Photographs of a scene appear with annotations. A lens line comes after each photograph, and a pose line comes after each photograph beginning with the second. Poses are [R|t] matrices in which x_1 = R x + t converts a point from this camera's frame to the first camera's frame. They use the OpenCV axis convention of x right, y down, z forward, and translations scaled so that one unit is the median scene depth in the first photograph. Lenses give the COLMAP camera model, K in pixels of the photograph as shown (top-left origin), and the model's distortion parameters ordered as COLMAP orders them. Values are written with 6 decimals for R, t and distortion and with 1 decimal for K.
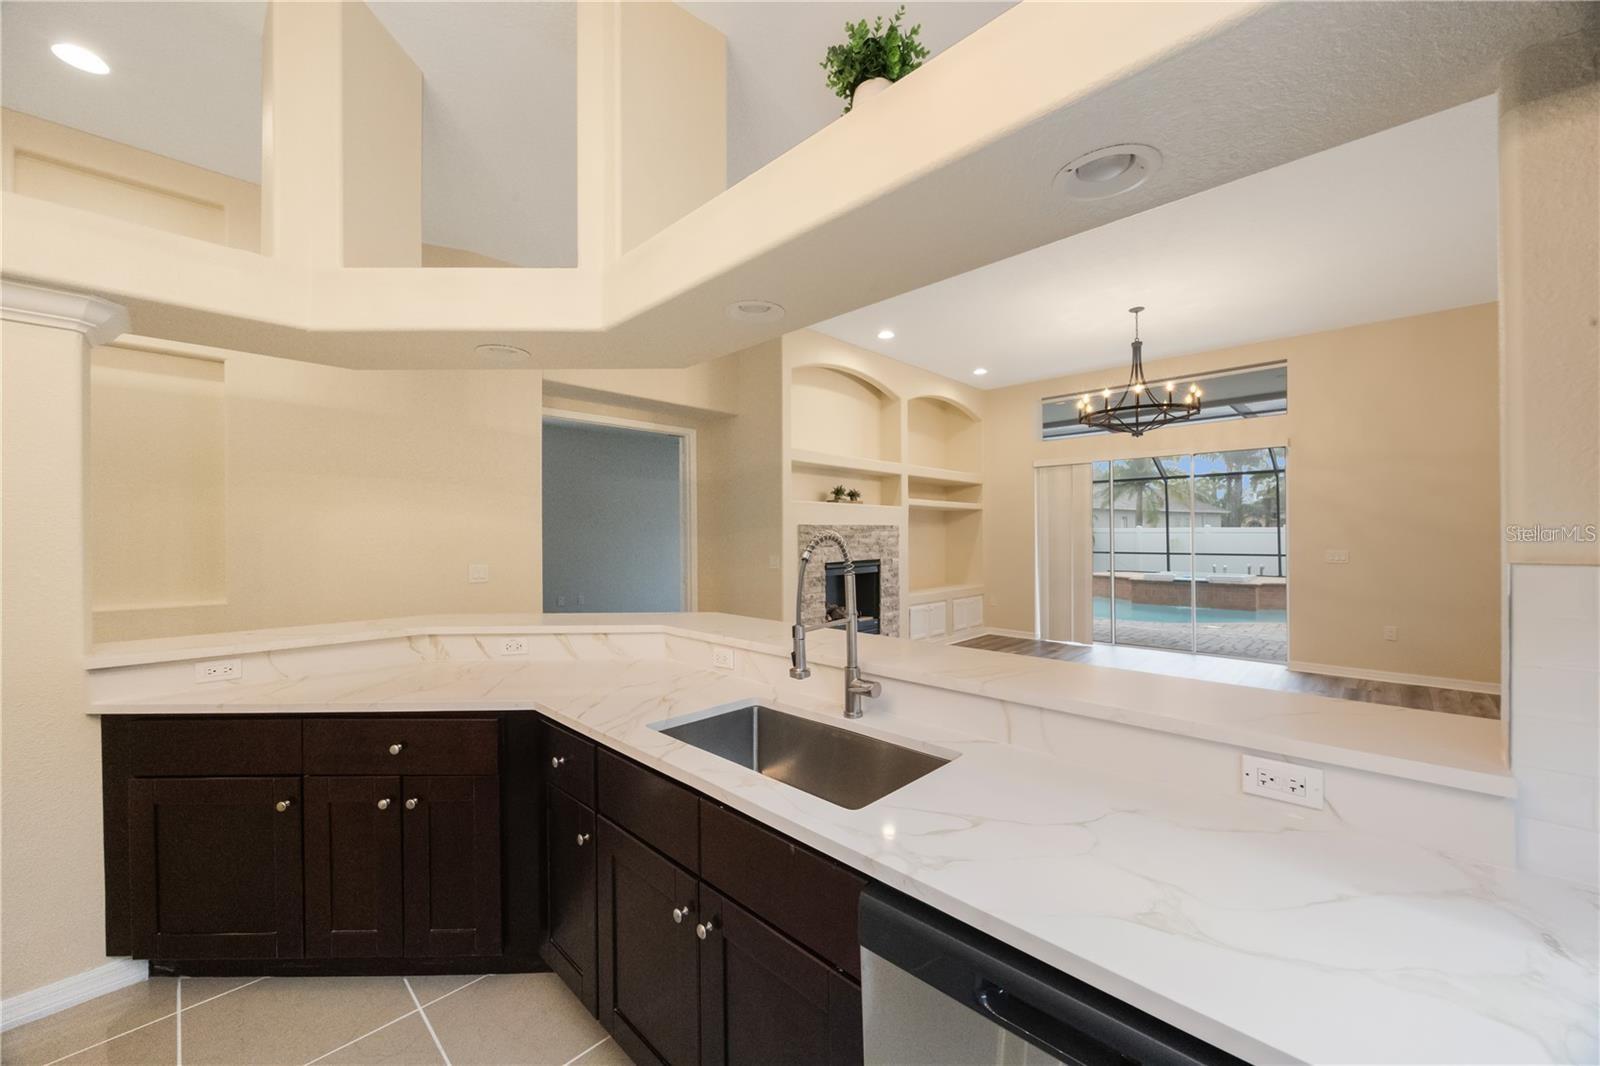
lens RADIAL K [[603.0, 0, 804.1], [0, 603.0, 533.2], [0, 0, 1]] dist [-0.001485, -0.000177]
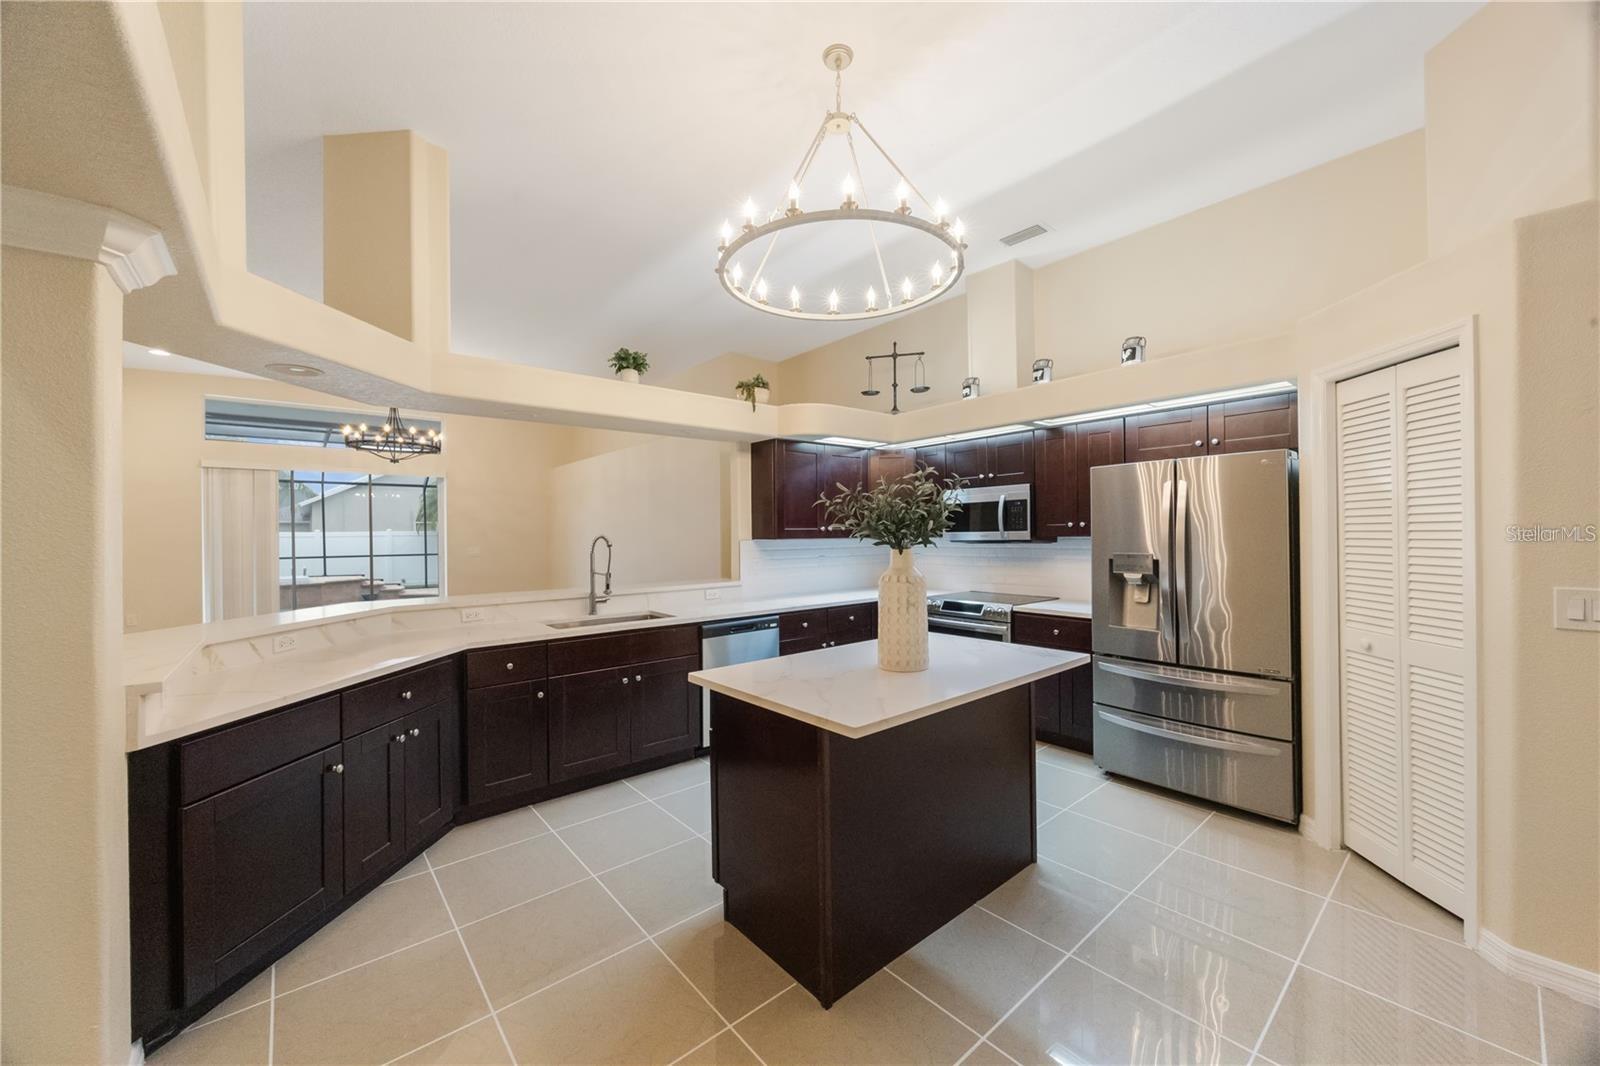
lens RADIAL K [[604.8, 0, 798.1], [0, 604.8, 533.4], [0, 0, 1]] dist [-0.002568, -0.000366]
pose [[0.100854, 0.002949, 0.994897, -0.533125], [0.005596, 0.999978, -0.003531, 0.001168], [-0.994886, 0.005923, 0.100835, -0.003383]]
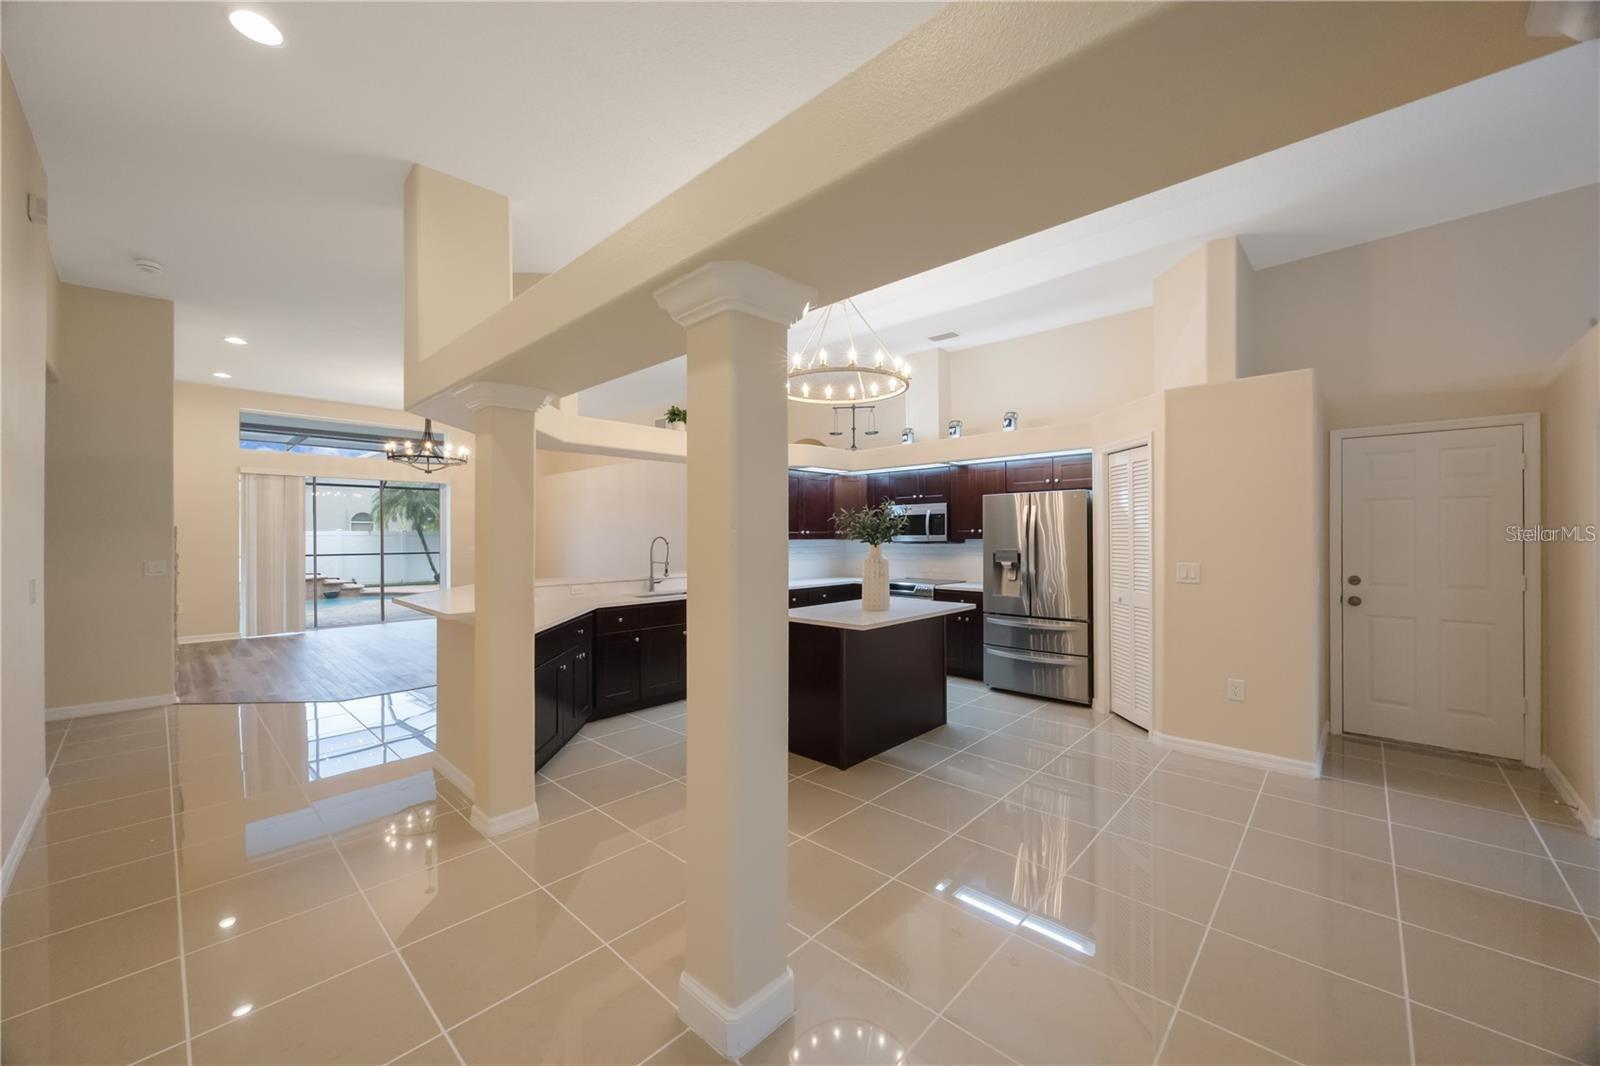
lens RADIAL K [[611.8, 0, 796.6], [0, 611.8, 534.5], [0, 0, 1]] dist [-0.001805, -0.000154]
pose [[-0.013226, 0.005607, 0.999897, -0.819074], [-0.000734, 0.999984, -0.005617, 0.002178], [-0.999912, -0.000808, -0.013221, 0.062661]]
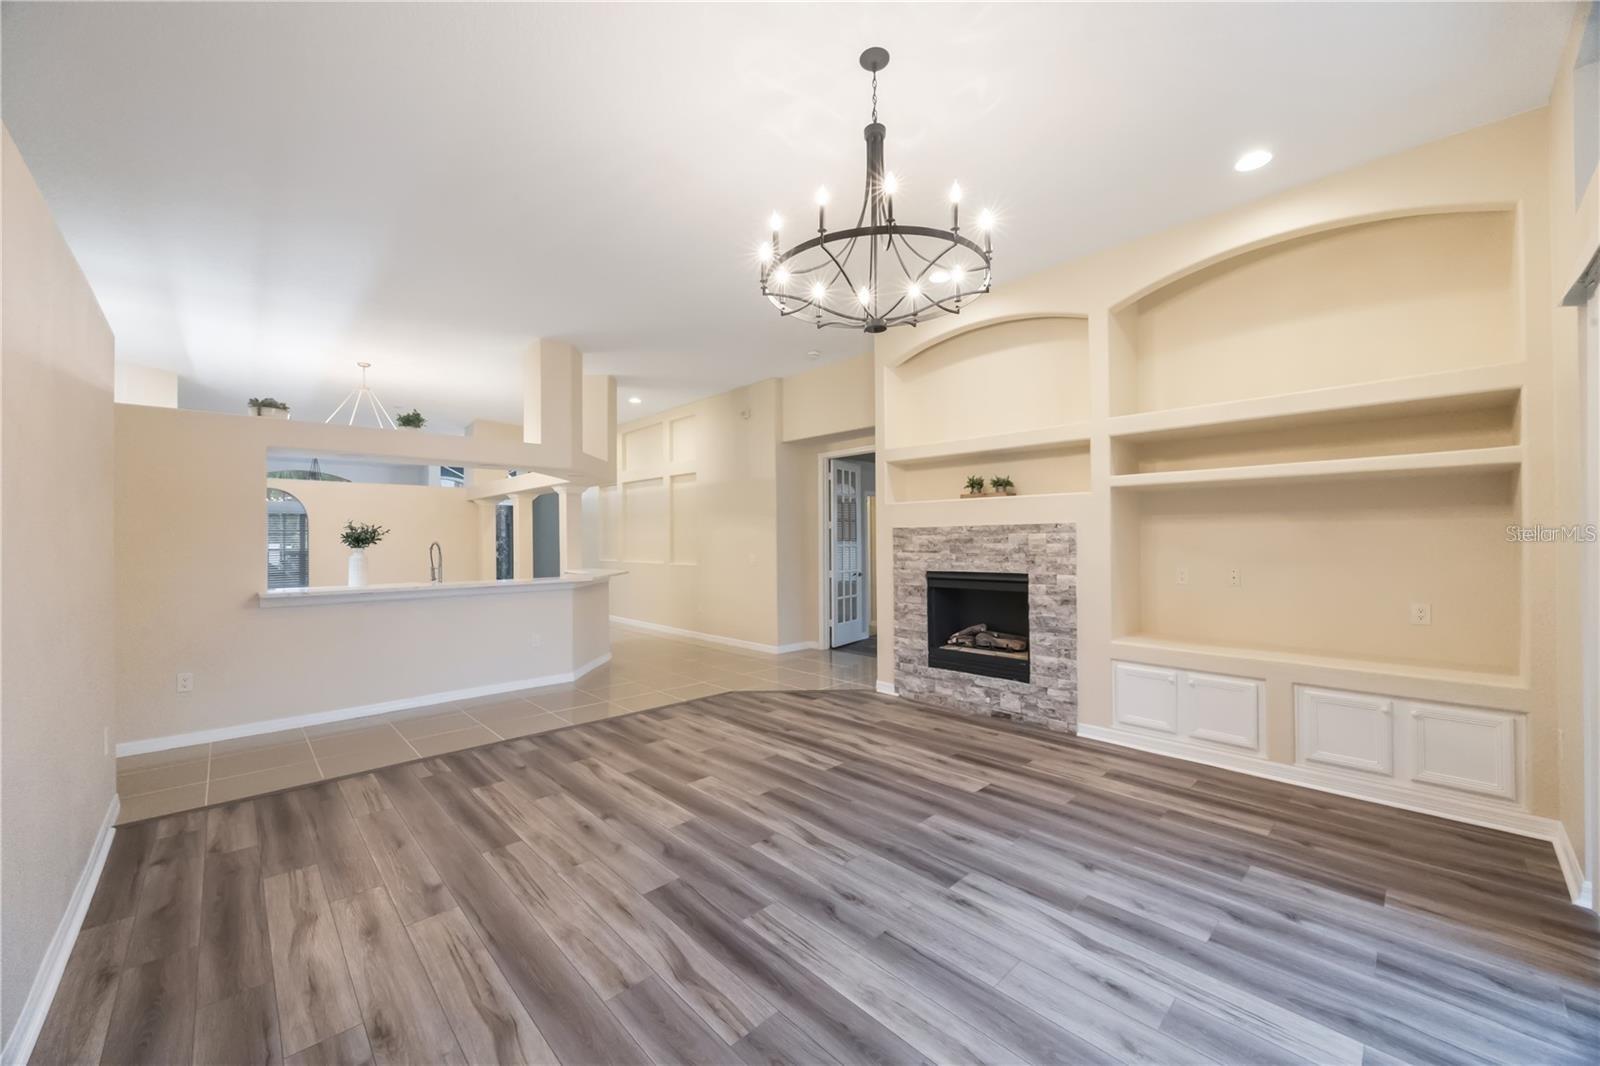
lens RADIAL K [[604.8, 0, 798.1], [0, 604.8, 533.4], [0, 0, 1]] dist [-0.002568, -0.000366]
pose [[-0.040660, -0.005613, -0.999157, 0.820228], [0.009680, 0.999935, -0.006012, -0.001307], [0.999126, -0.009916, -0.040603, 0.767101]]
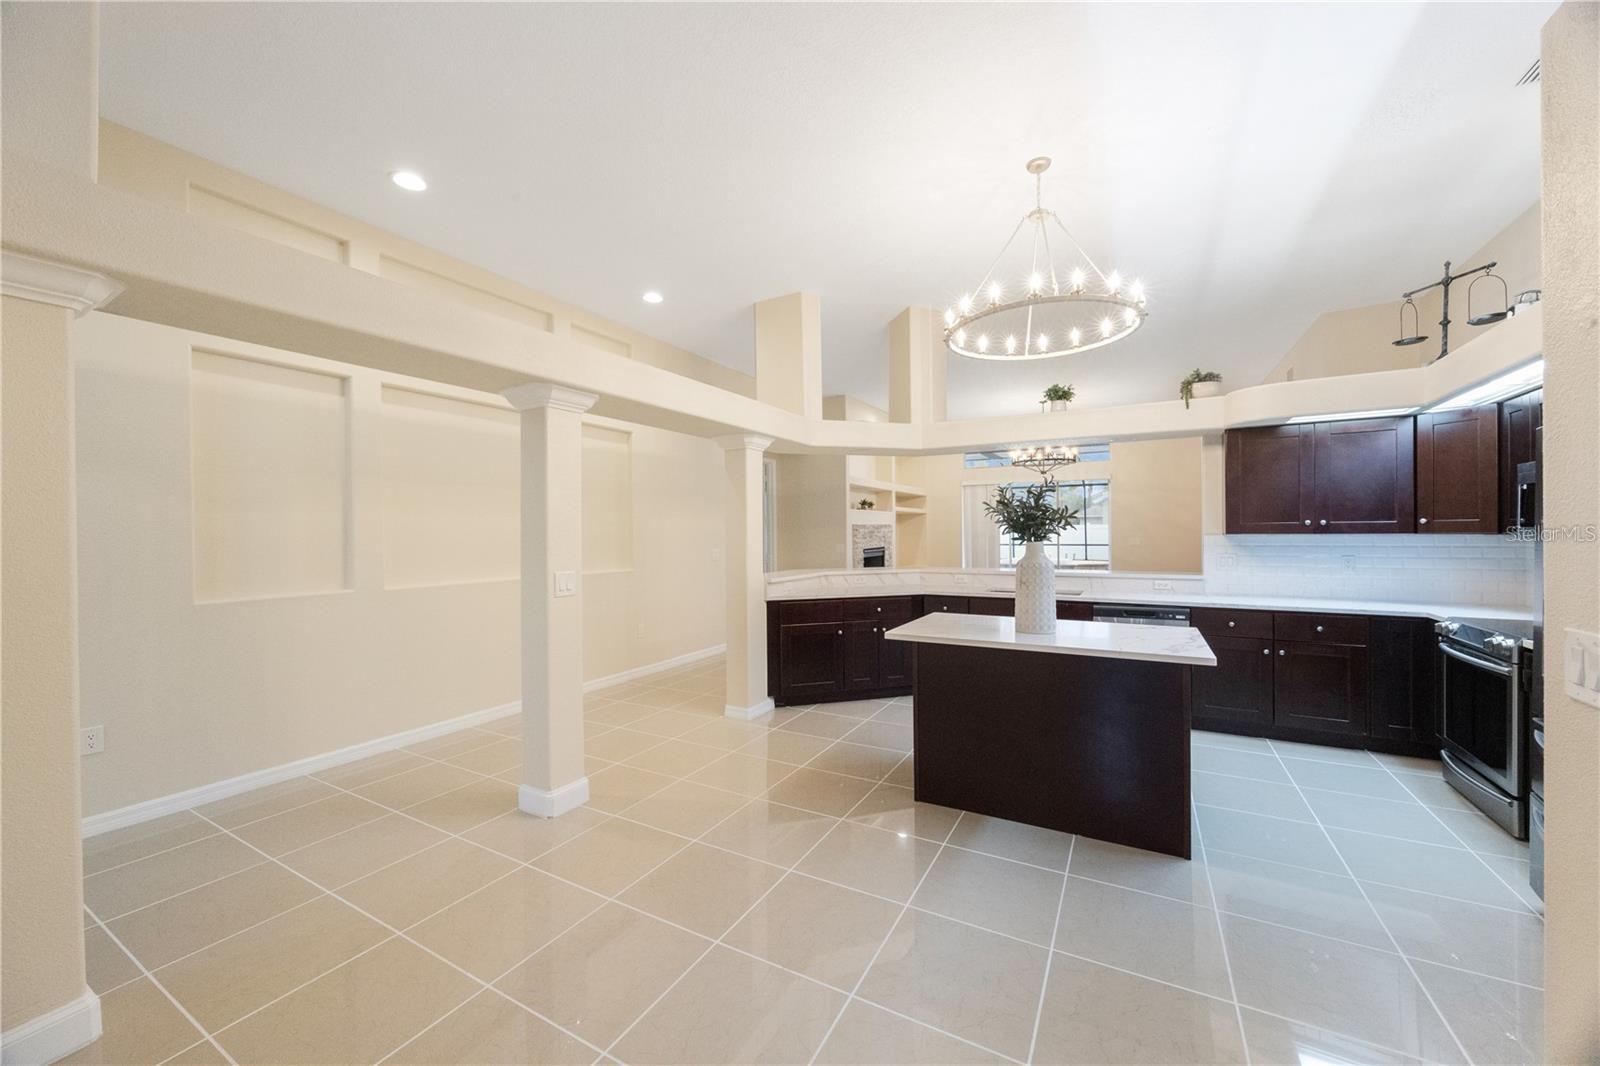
lens RADIAL K [[604.8, 0, 798.1], [0, 604.8, 533.4], [0, 0, 1]] dist [-0.002568, -0.000366]
pose [[0.967291, -0.003492, 0.253644, -0.472336], [0.002078, 0.999981, 0.005841, -0.000279], [-0.253659, -0.005122, 0.967280, -0.422562]]
